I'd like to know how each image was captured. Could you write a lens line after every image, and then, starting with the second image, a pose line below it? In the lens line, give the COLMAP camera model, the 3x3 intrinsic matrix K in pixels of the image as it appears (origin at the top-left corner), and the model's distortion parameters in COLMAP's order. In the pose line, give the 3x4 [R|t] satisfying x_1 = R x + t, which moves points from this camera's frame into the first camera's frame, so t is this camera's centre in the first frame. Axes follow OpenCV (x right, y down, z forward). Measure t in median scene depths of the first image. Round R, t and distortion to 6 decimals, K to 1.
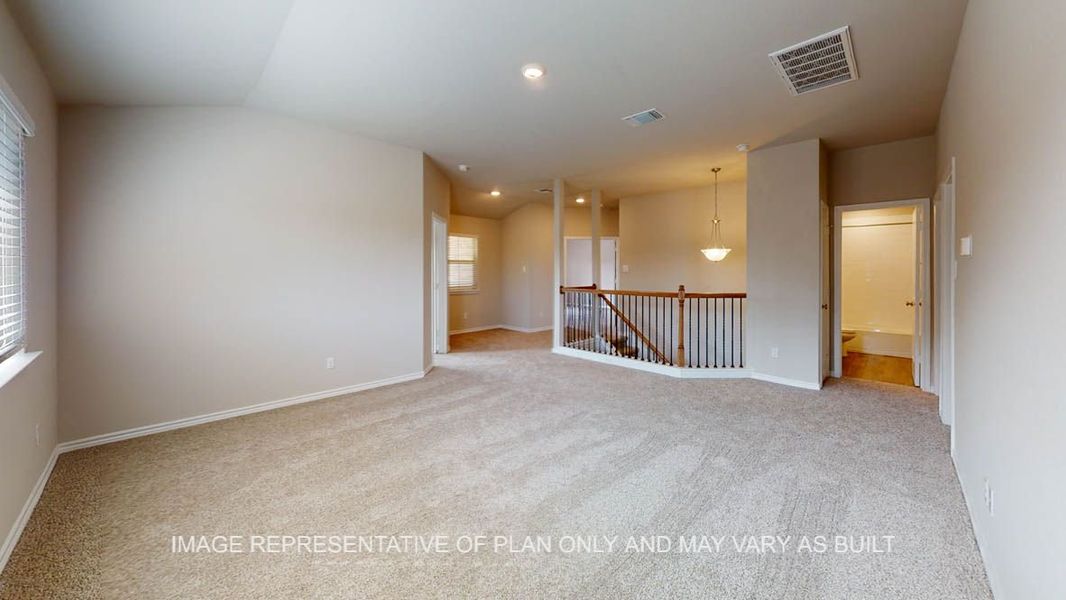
lens RADIAL K [[381.2, 0, 540.9], [0, 381.2, 293.7], [0, 0, 1]] dist [-0.001765, -0.000316]
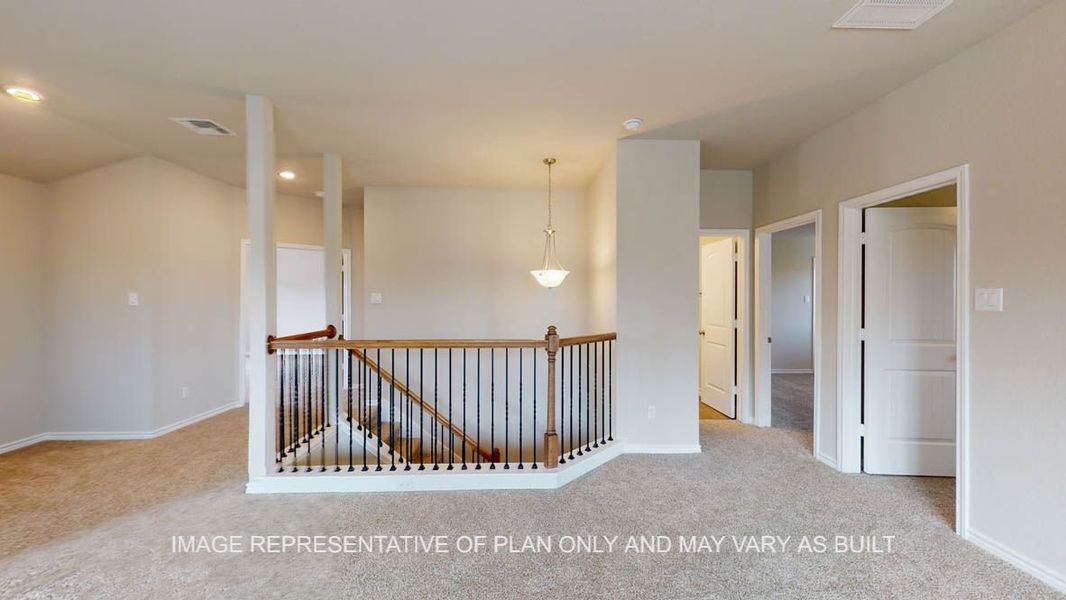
lens RADIAL K [[381.2, 0, 540.9], [0, 381.2, 293.7], [0, 0, 1]] dist [-0.001765, -0.000316]
pose [[0.688323, 0.013460, 0.725280, -0.063903], [0.043329, 0.997280, -0.059630, -0.033999], [-0.724109, 0.072471, 0.685867, 0.539391]]
